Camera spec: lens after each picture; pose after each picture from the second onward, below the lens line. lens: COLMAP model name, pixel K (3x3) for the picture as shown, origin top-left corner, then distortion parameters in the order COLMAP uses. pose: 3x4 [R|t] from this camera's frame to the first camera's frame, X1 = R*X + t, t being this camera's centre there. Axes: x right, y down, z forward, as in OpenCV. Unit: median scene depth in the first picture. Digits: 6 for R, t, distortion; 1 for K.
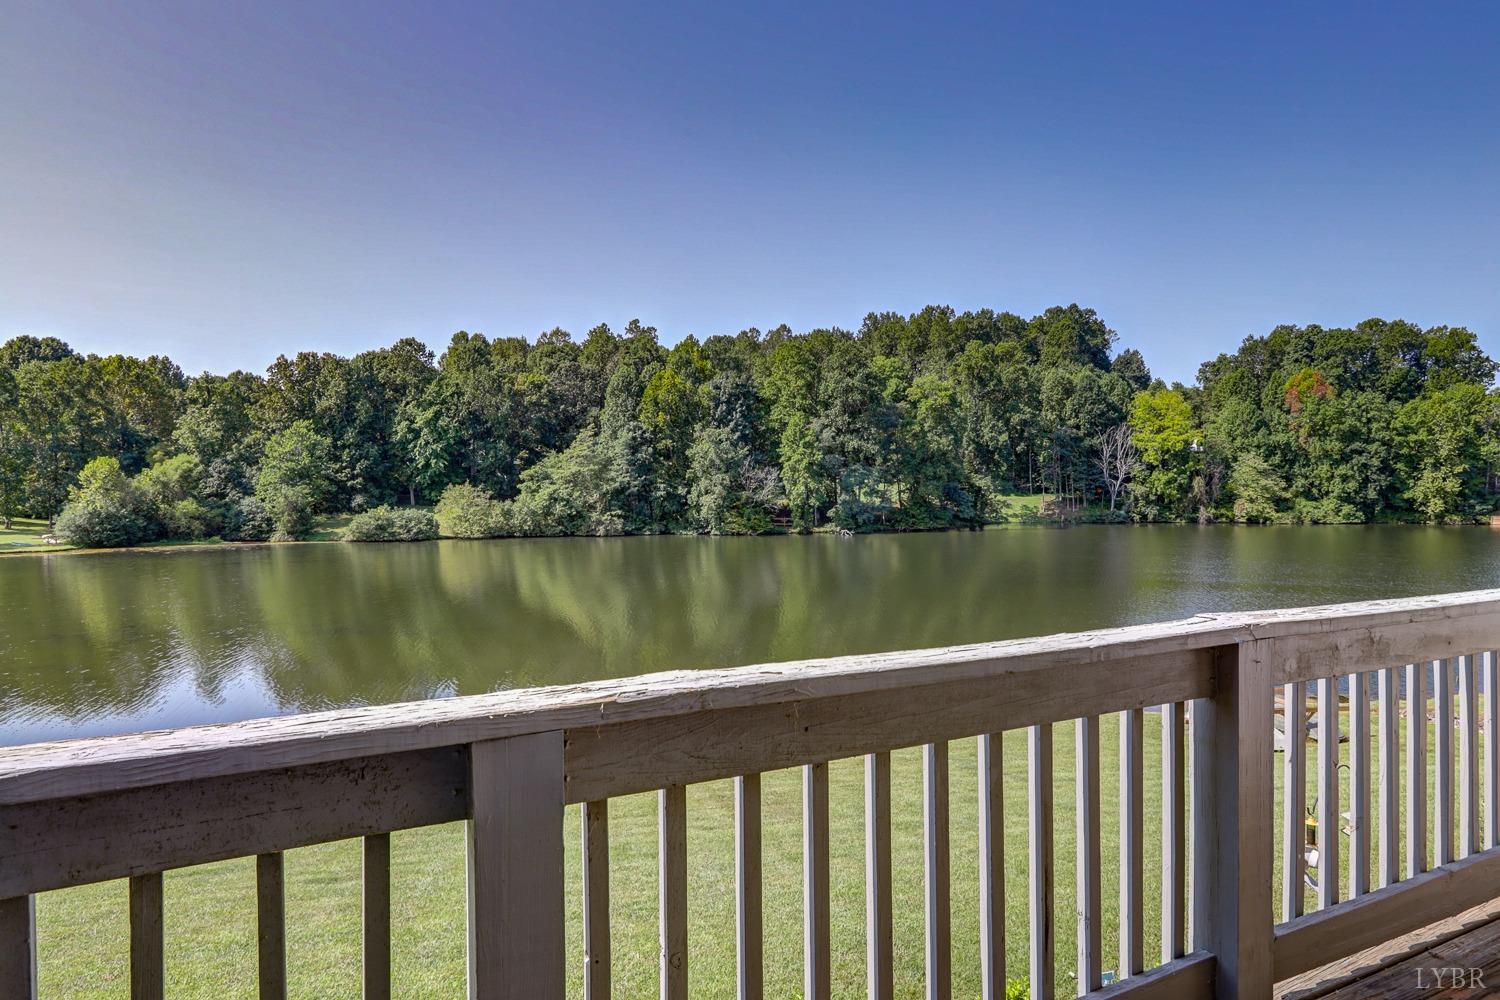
lens RADIAL K [[932.5, 0, 740.1], [0, 932.5, 504.5], [0, 0, 1]] dist [-0.019108, 0.021204]
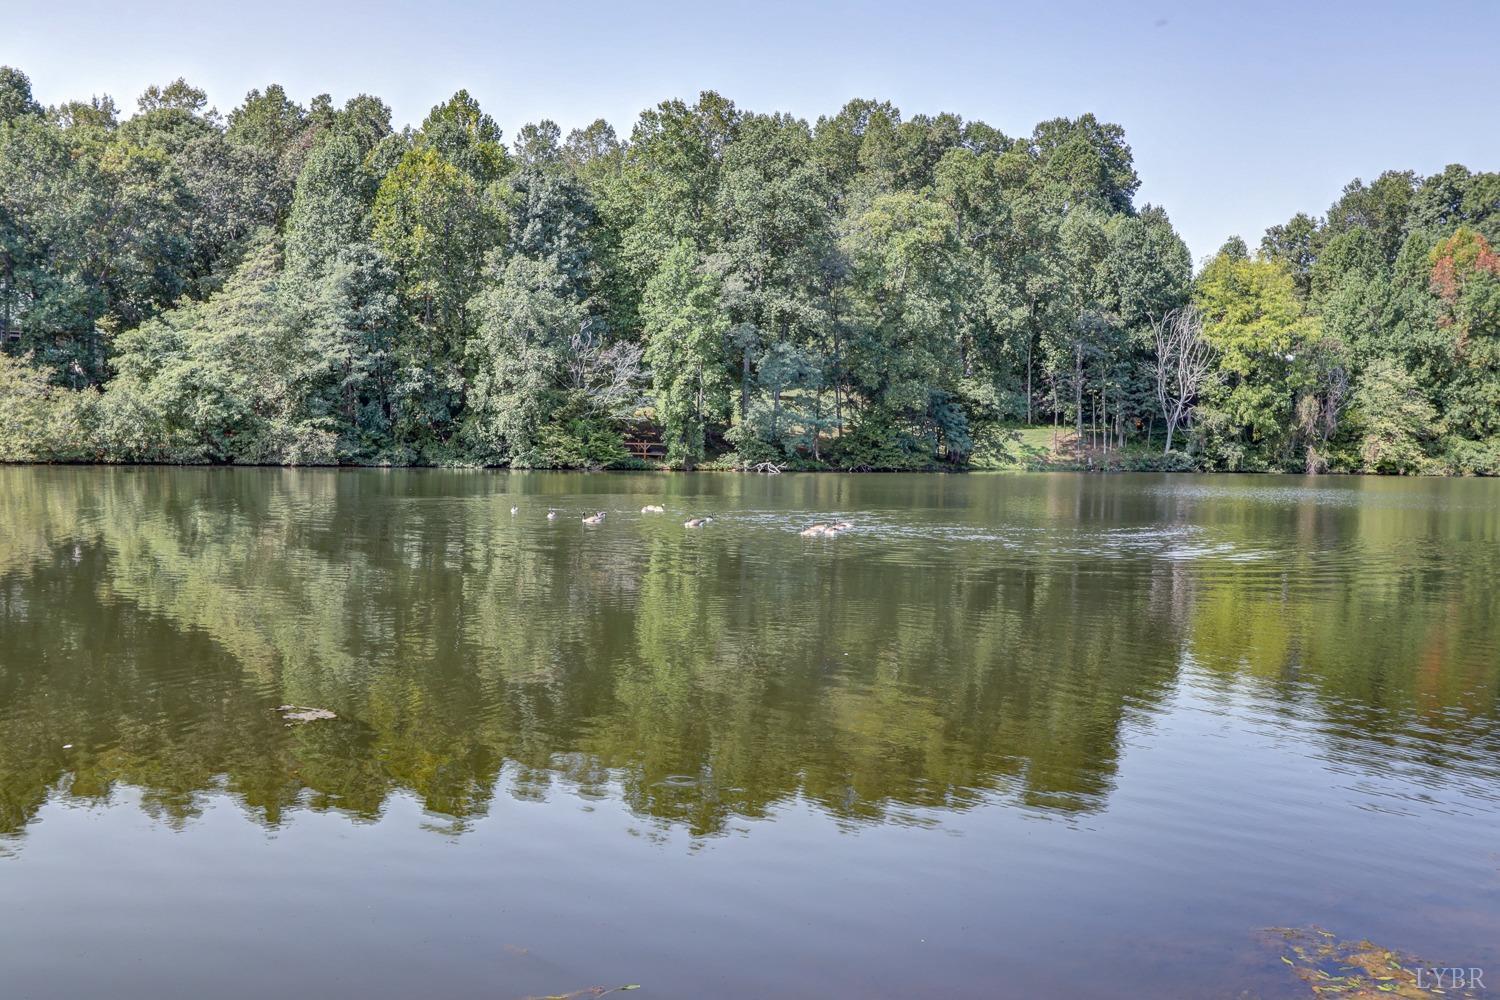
lens RADIAL K [[1444.7, 0, 753.7], [0, 1444.7, 505.9], [0, 0, 1]] dist [0.008197, 0.000000]
pose [[0.976377, 0.010052, 0.215842, -0.070367], [-0.012577, 0.999868, 0.010327, 0.041529], [-0.215709, -0.012798, 0.976374, 0.183223]]
